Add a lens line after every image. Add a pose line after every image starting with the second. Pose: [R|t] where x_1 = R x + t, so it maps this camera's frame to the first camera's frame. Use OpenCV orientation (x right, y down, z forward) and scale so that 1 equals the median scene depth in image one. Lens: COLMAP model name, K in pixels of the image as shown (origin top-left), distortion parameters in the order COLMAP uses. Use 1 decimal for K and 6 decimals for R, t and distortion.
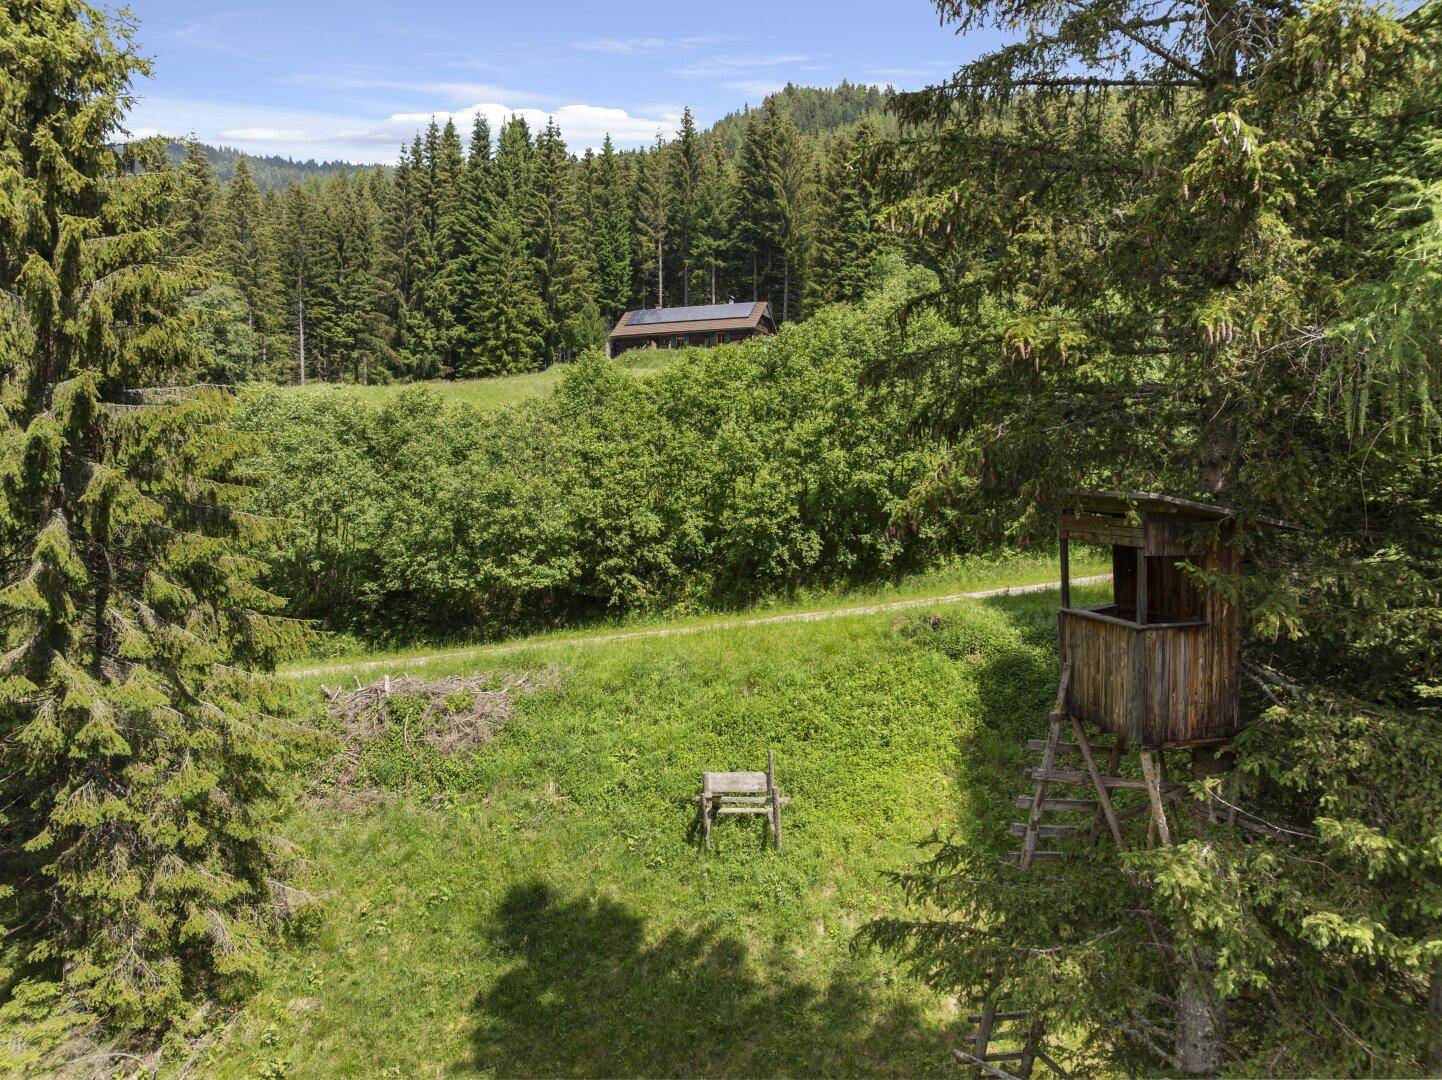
lens RADIAL K [[1020.3, 0, 723.7], [0, 1020.3, 535.8], [0, 0, 1]] dist [-0.028487, -0.009070]
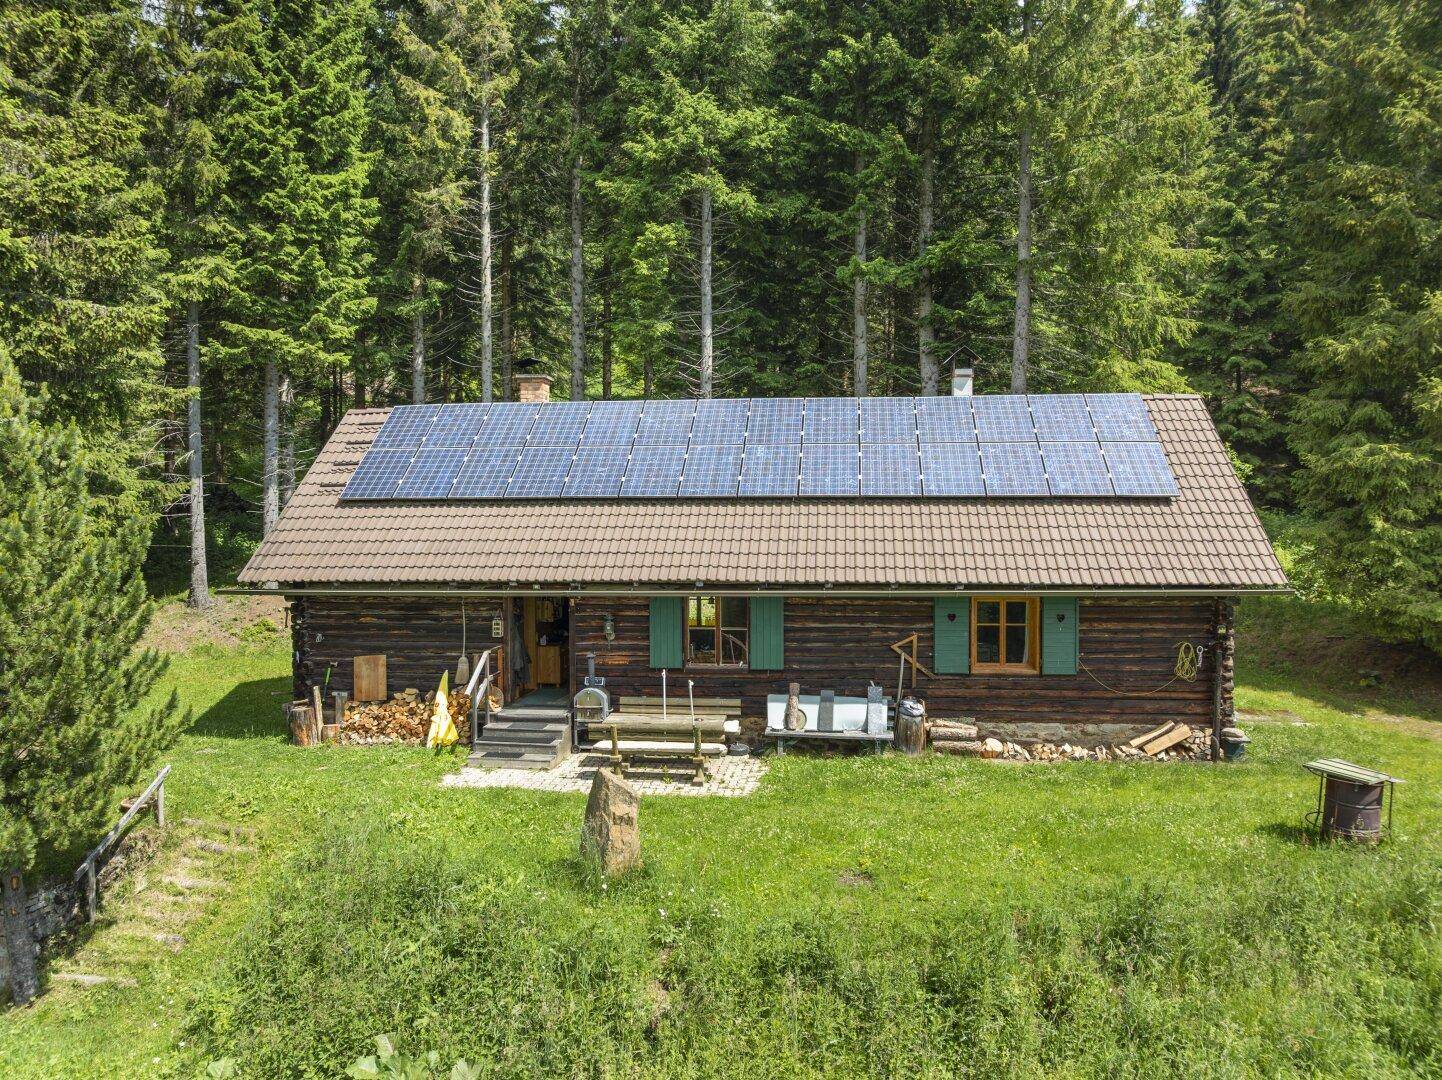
lens RADIAL K [[1020.3, 0, 717.9], [0, 1020.3, 535.7], [0, 0, 1]] dist [-0.028487, -0.009070]
pose [[0.970833, -0.008796, 0.239596, -0.079182], [0.010666, 0.999922, -0.006507, -0.204173], [-0.239520, 0.008872, 0.970851, 0.843632]]
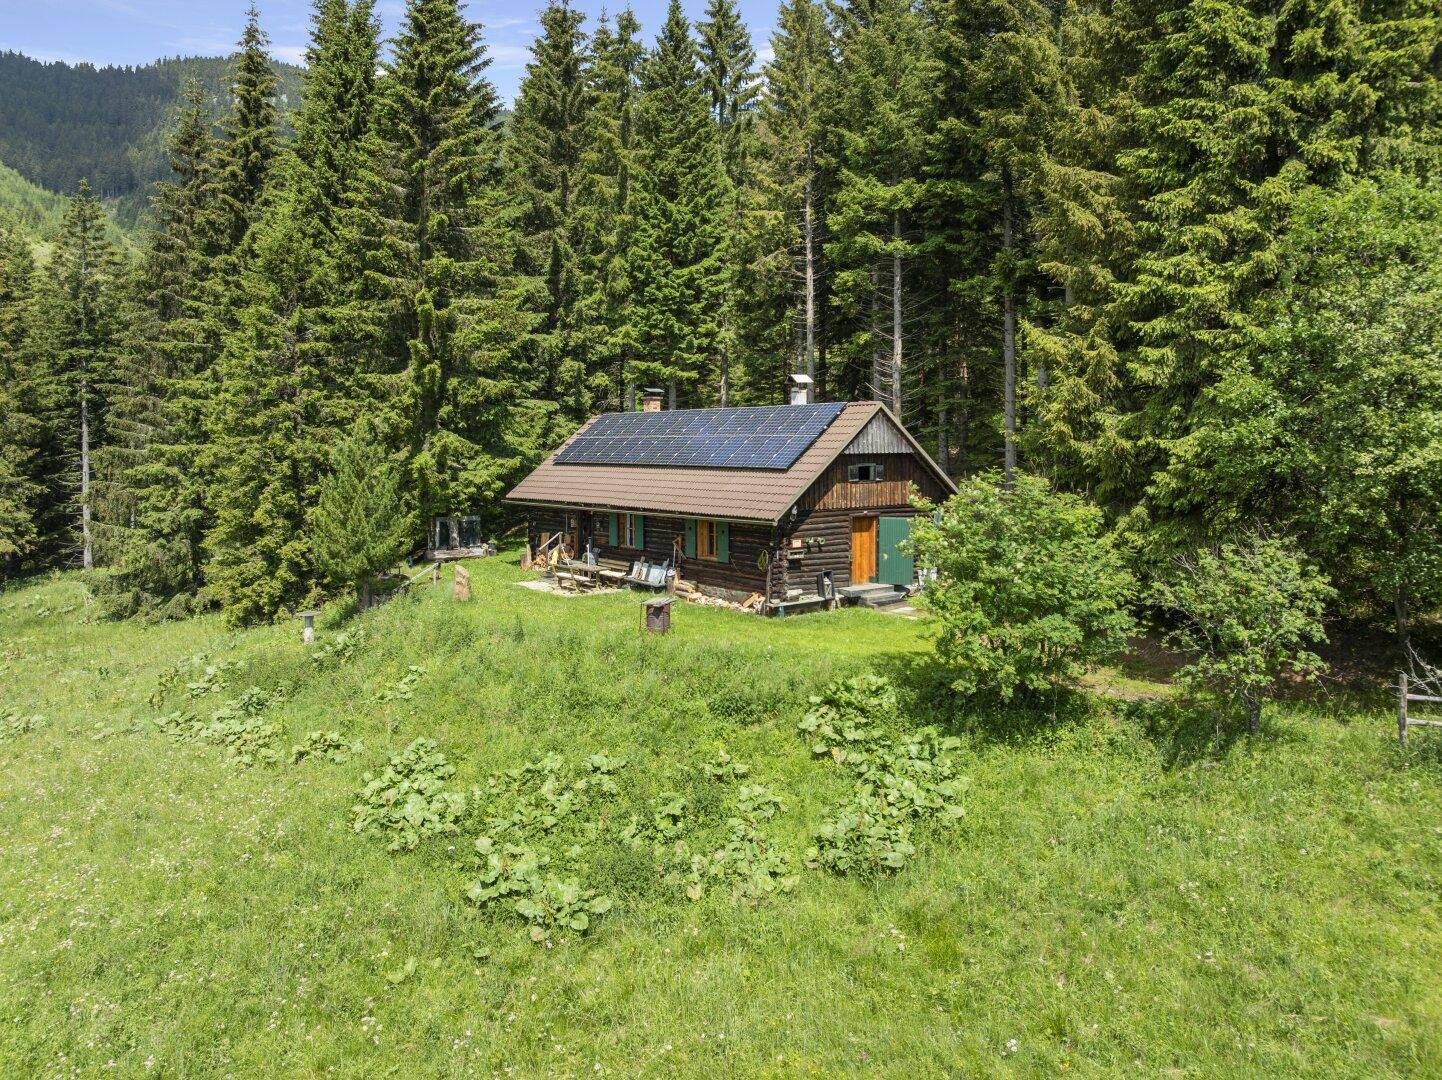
lens RADIAL K [[1033.1, 0, 742.9], [0, 1033.1, 473.9], [0, 0, 1]] dist [-0.039040, -0.007881]
pose [[0.851269, 0.009152, -0.524650, 0.155906], [-0.009147, 0.999955, 0.002601, -0.209399], [0.524650, 0.002584, 0.851314, 0.738251]]
